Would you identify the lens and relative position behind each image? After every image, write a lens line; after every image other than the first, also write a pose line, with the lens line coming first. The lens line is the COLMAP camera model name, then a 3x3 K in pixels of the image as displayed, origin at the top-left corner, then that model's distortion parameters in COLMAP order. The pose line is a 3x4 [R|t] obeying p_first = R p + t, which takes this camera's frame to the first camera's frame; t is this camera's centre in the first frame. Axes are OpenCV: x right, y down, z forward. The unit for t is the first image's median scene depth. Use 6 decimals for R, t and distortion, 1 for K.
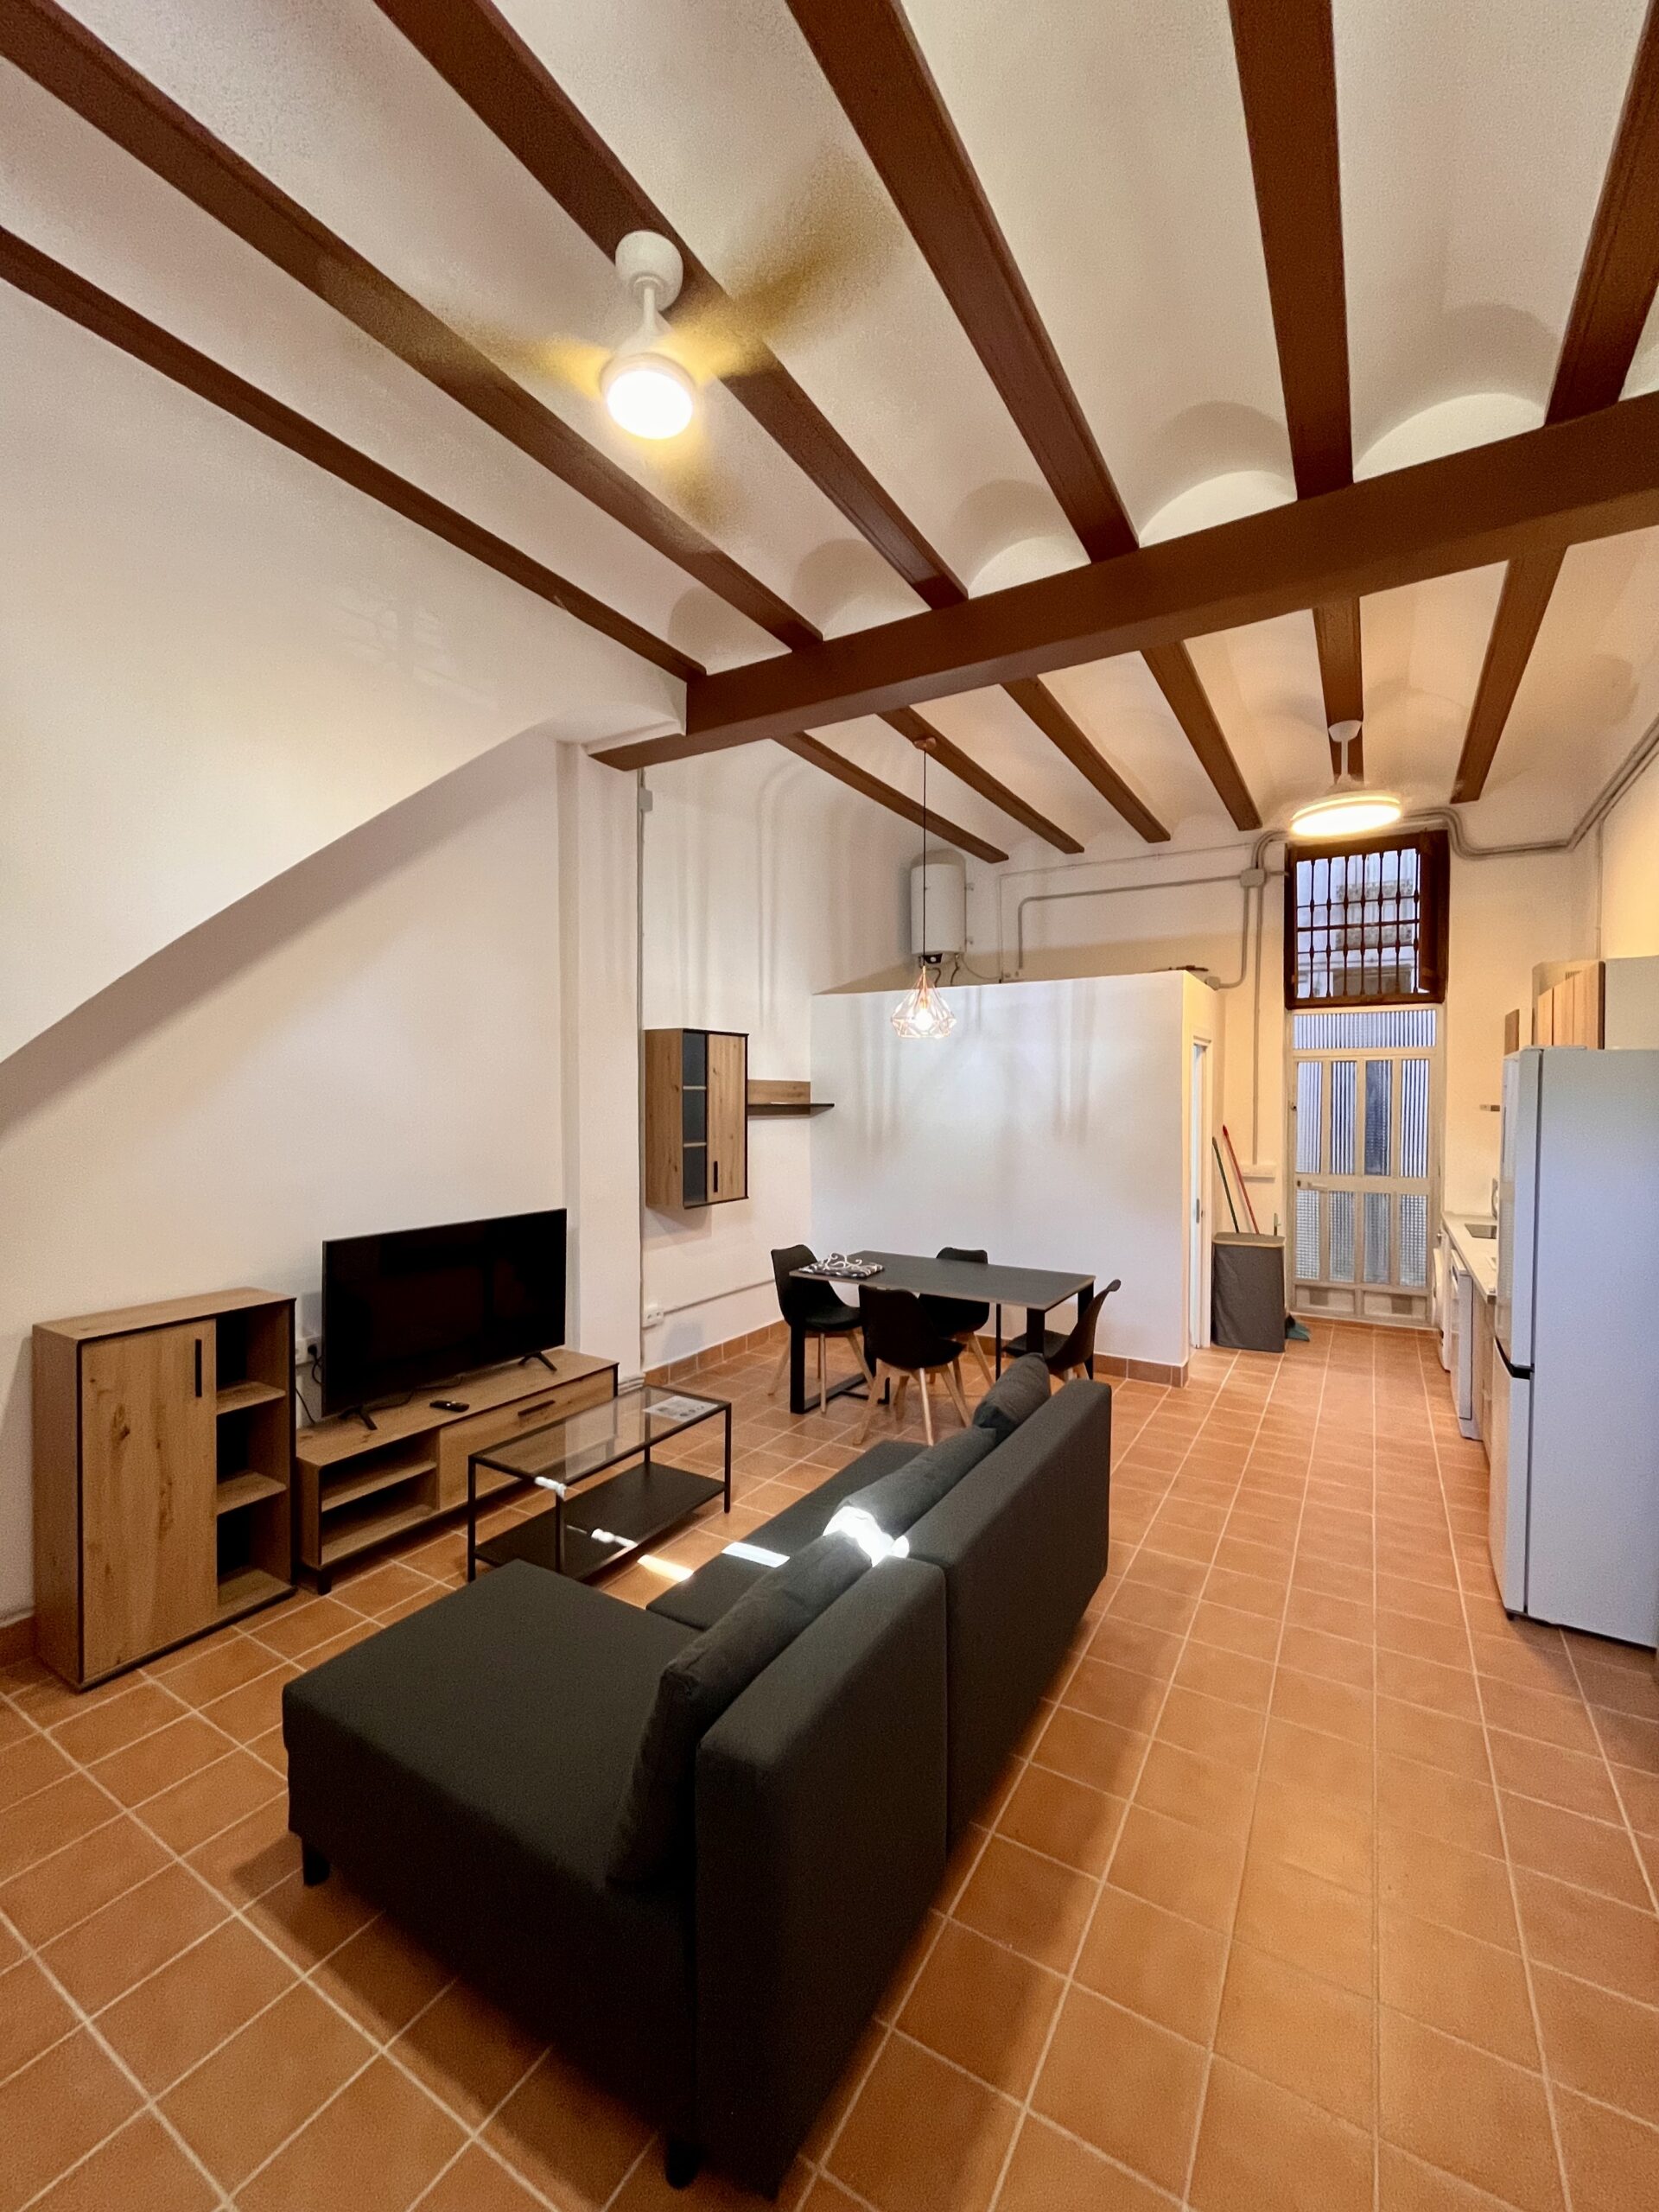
lens RADIAL K [[897.5, 0, 831.8], [0, 897.5, 1104.7], [0, 0, 1]] dist [-0.004324, 0.000193]
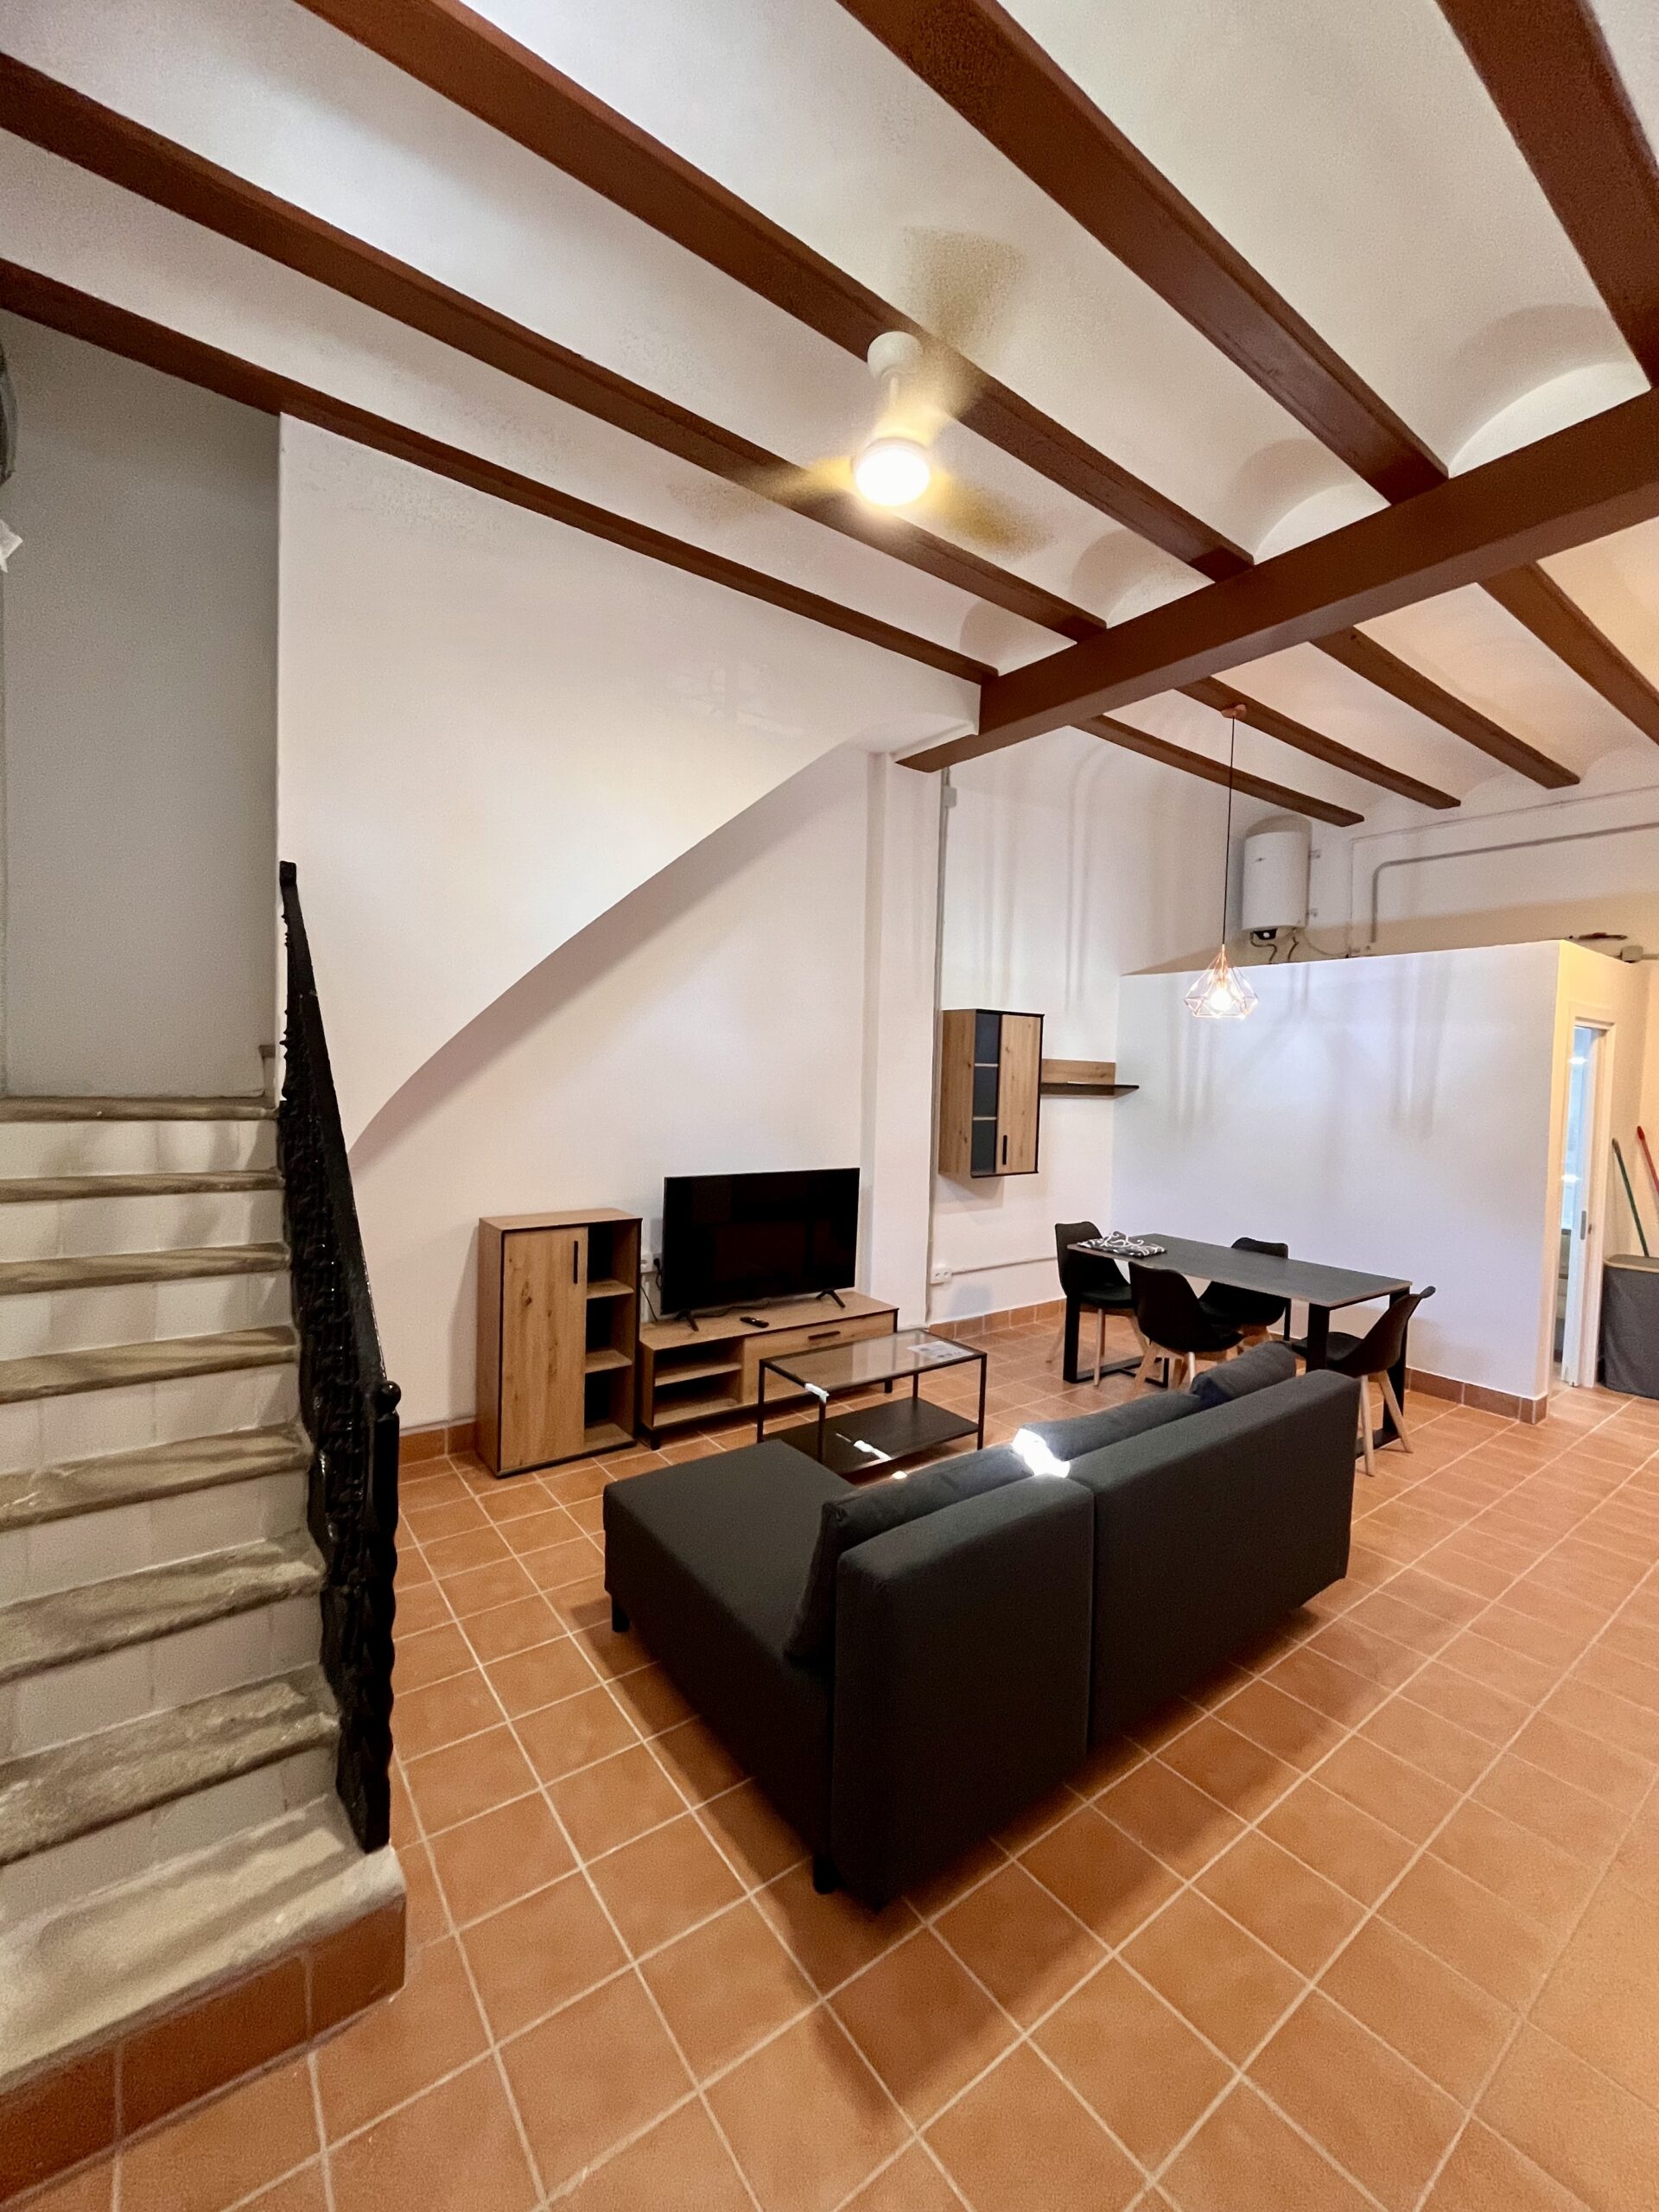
lens RADIAL K [[898.8, 0, 831.3], [0, 898.8, 1105.0], [0, 0, 1]] dist [-0.003029, -0.000168]
pose [[0.924575, 0.038143, -0.379085, 0.100315], [-0.030782, 0.999202, 0.025464, 0.008302], [0.379754, -0.011875, 0.925011, -0.066672]]
